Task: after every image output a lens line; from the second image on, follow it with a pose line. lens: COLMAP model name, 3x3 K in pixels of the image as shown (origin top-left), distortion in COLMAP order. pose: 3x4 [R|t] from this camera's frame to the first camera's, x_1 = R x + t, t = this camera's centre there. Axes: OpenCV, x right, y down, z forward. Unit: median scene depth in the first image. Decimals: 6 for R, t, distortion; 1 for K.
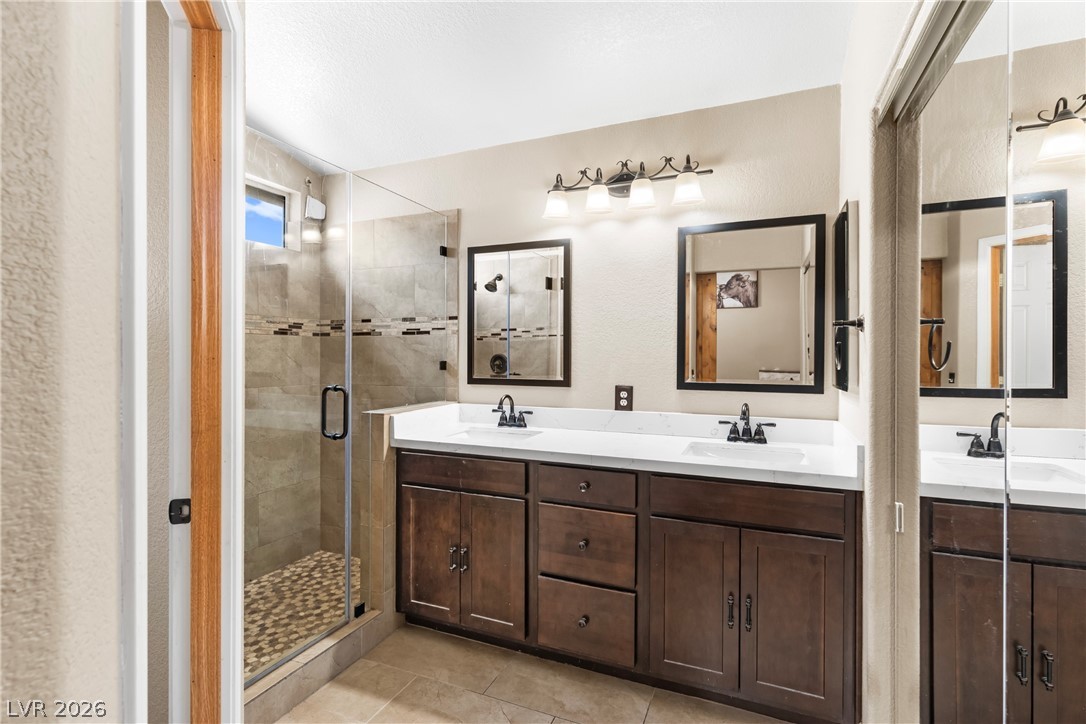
lens RADIAL K [[511.8, 0, 542.5], [0, 511.8, 359.1], [0, 0, 1]] dist [0.002141, -0.000801]
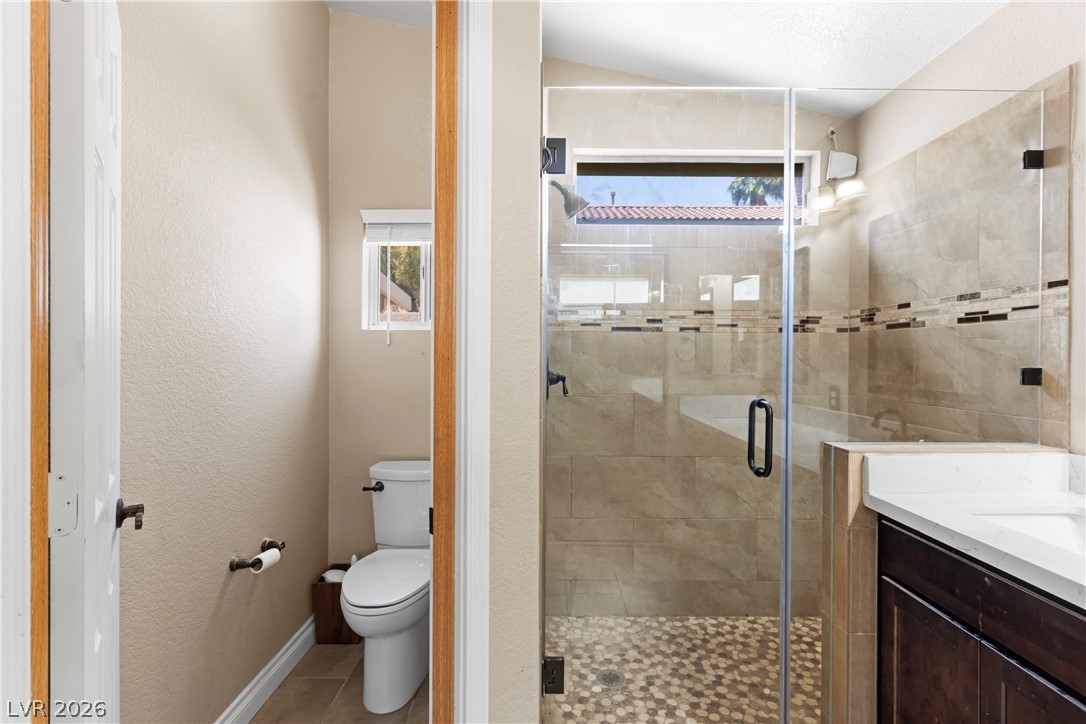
lens RADIAL K [[511.8, 0, 543.6], [0, 511.8, 358.8], [0, 0, 1]] dist [0.002141, -0.000801]
pose [[0.392832, 0.003276, -0.919604, 0.093232], [-0.010053, 0.999949, -0.000733, -0.000517], [0.919555, 0.009532, 0.392845, 0.330092]]
